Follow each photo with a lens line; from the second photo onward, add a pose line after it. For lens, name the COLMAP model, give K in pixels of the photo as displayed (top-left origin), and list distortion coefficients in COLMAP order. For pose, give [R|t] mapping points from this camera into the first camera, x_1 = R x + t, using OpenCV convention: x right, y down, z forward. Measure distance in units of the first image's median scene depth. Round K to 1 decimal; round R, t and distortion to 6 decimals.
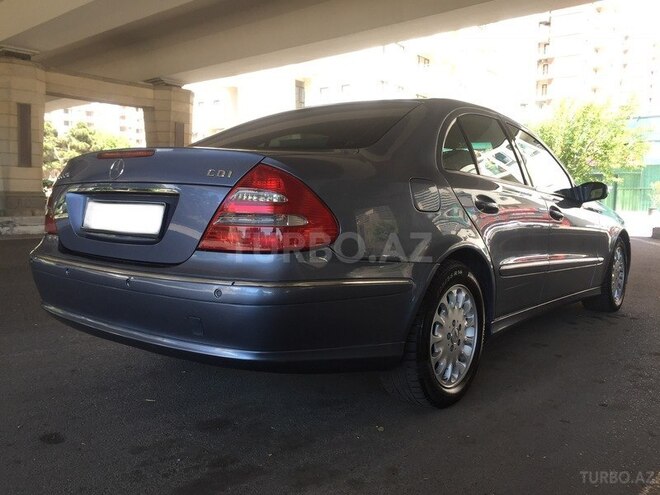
lens RADIAL K [[562.1, 0, 334.0], [0, 562.1, 241.9], [0, 0, 1]] dist [0.079974, -0.124004]
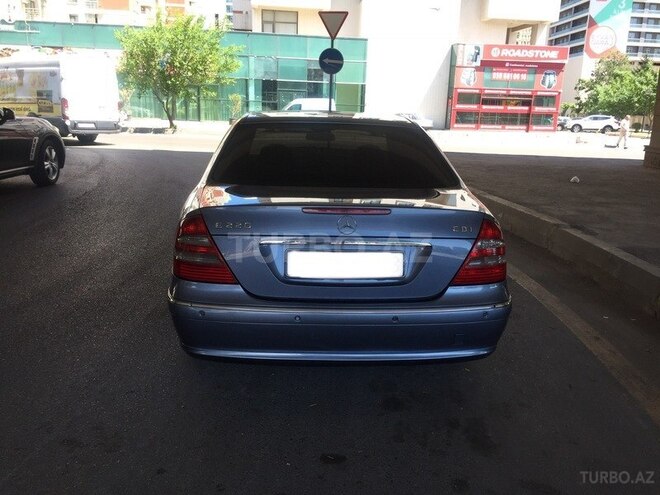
lens RADIAL K [[562.1, 0, 334.0], [0, 562.1, 241.9], [0, 0, 1]] dist [0.079974, -0.124004]
pose [[0.737394, -0.147788, 0.659096, -0.871649], [0.031461, 0.982226, 0.185044, -0.229874], [-0.674729, -0.115715, 0.728938, 0.135477]]
